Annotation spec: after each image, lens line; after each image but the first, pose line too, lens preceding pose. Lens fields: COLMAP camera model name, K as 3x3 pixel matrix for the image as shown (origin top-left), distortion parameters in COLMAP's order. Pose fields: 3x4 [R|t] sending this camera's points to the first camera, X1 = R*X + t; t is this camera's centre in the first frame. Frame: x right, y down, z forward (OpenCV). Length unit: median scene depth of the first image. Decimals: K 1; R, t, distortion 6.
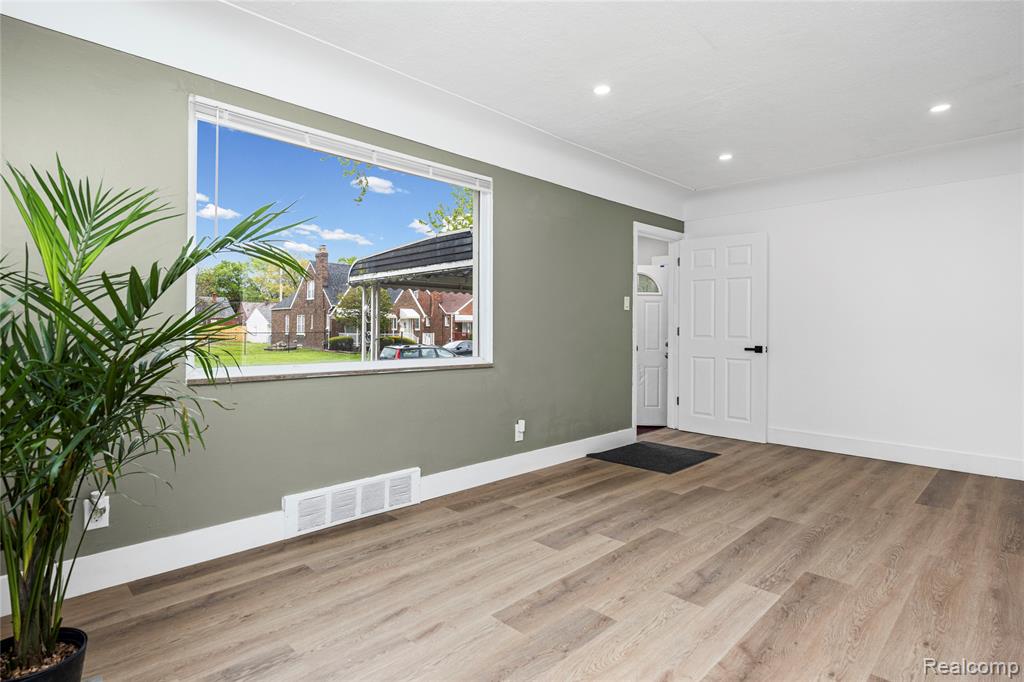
lens RADIAL K [[530.8, 0, 511.7], [0, 530.8, 332.8], [0, 0, 1]] dist [0.006935, -0.000738]
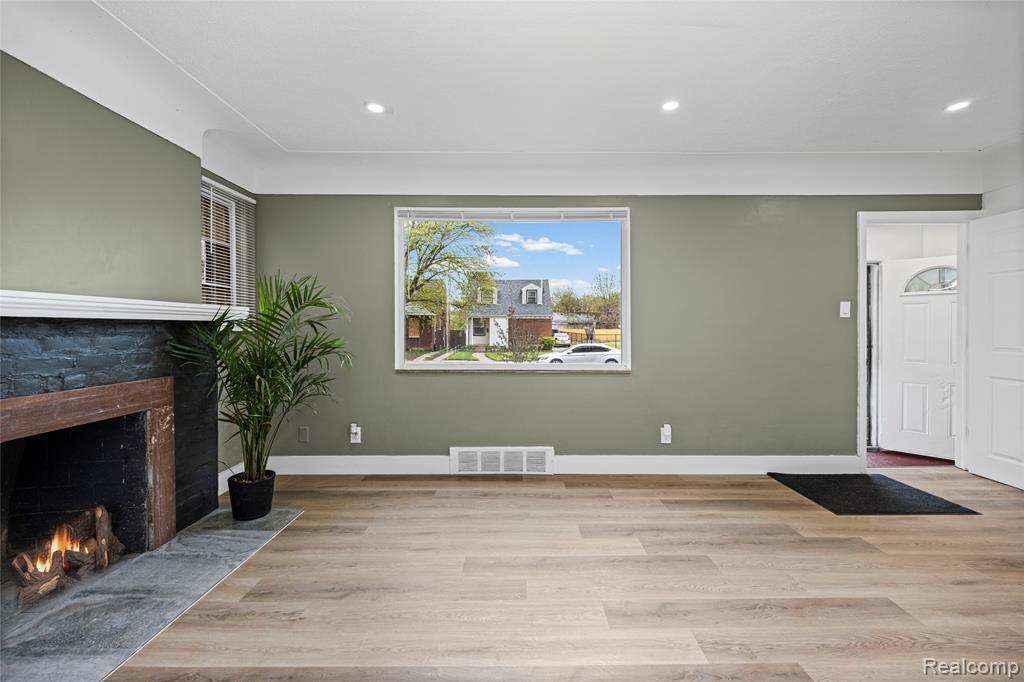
lens RADIAL K [[436.2, 0, 517.4], [0, 436.2, 338.0], [0, 0, 1]] dist [-0.000946, -0.000788]
pose [[0.708459, 0.009609, -0.705686, 0.521586], [-0.001460, 0.999925, 0.012150, -0.026610], [0.705750, -0.007577, 0.708420, 0.191266]]
